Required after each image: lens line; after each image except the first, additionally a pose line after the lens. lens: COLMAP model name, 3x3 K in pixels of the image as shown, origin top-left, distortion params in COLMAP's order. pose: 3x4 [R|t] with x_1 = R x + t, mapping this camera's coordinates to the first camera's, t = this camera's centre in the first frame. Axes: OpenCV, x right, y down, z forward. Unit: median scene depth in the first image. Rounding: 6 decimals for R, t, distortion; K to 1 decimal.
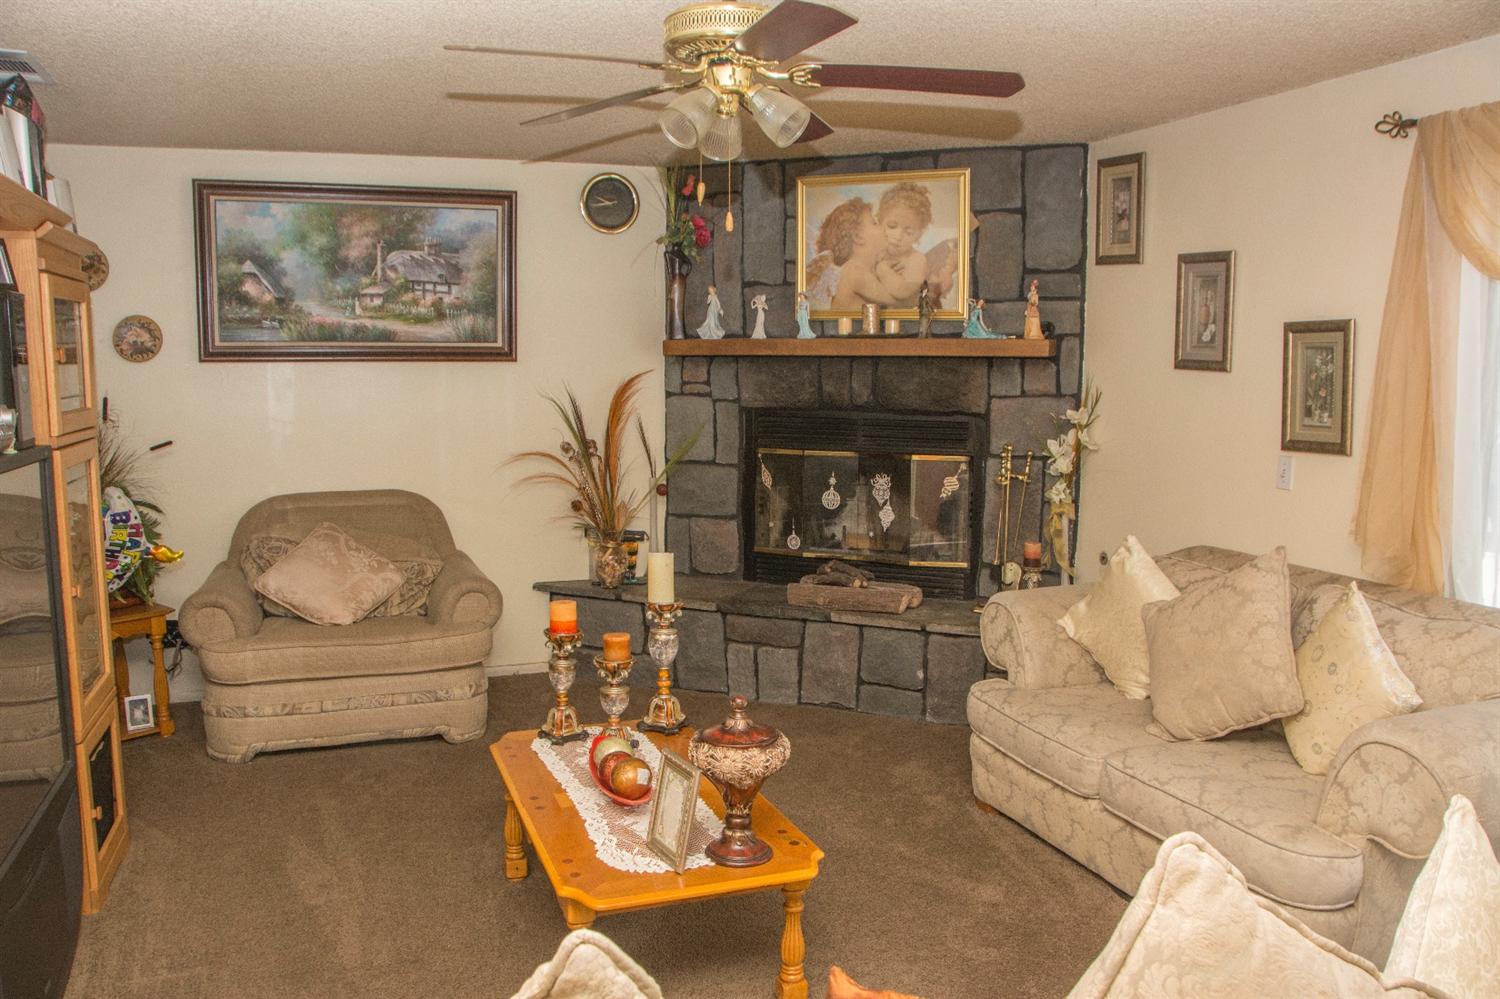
lens RADIAL K [[1152.4, 0, 771.0], [0, 1152.4, 524.2], [0, 0, 1]] dist [-0.151263, 0.108117]
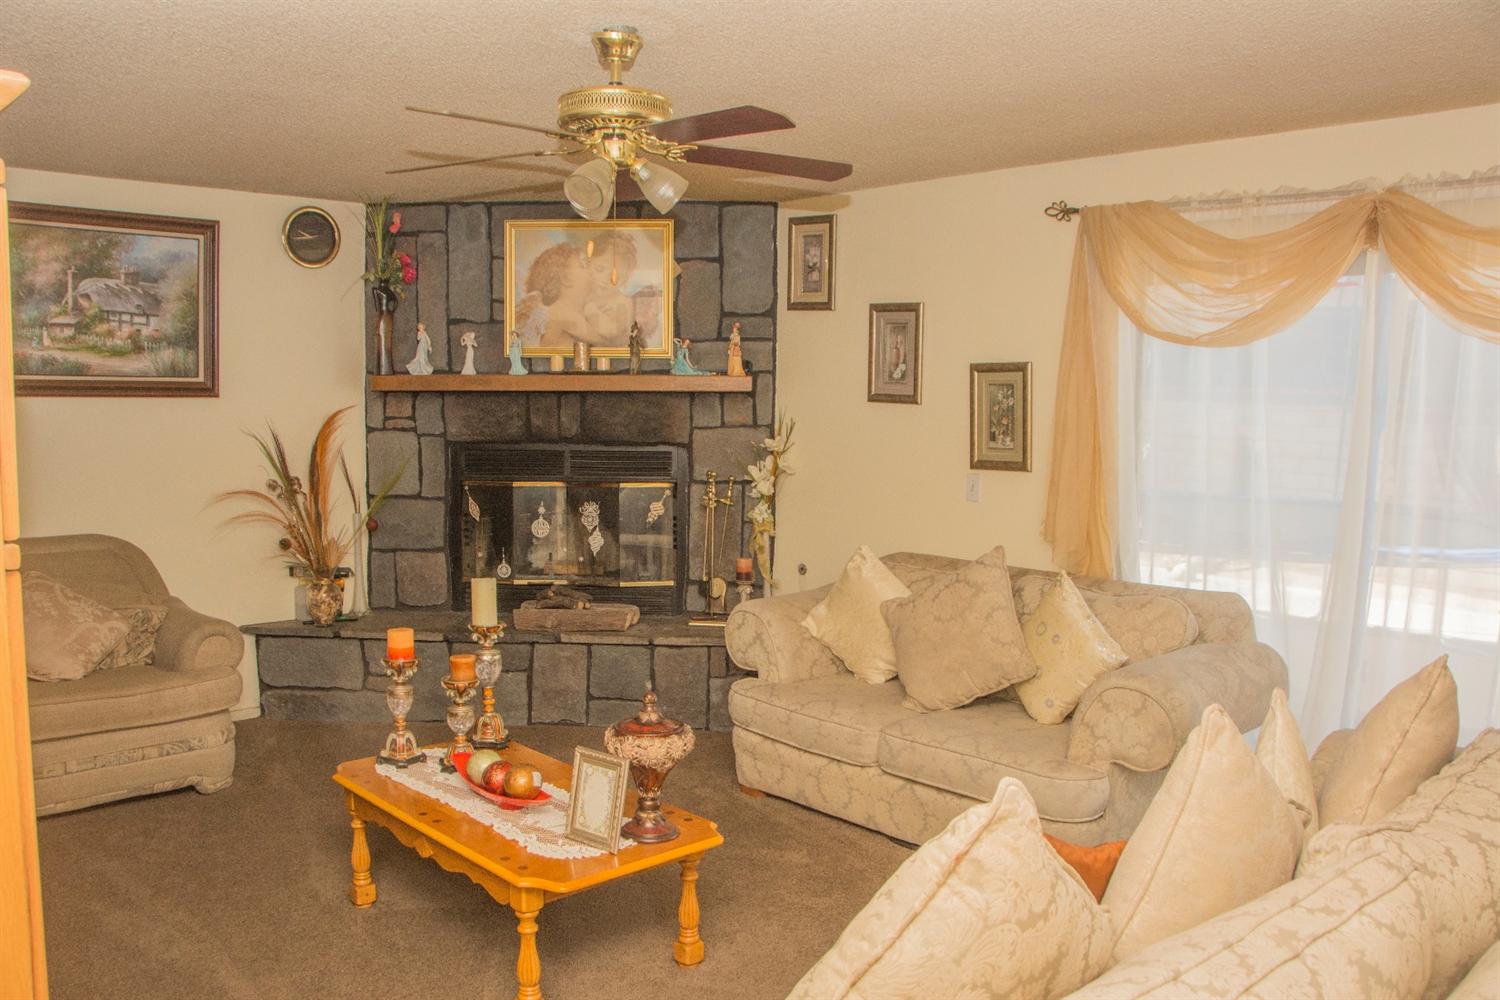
lens RADIAL K [[1152.4, 0, 771.0], [0, 1152.4, 524.7], [0, 0, 1]] dist [-0.151263, 0.108117]
pose [[0.929068, -0.037110, 0.368042, -0.157337], [0.046851, 0.998747, -0.017563, 0.004305], [-0.366929, 0.033560, 0.929643, -0.052038]]
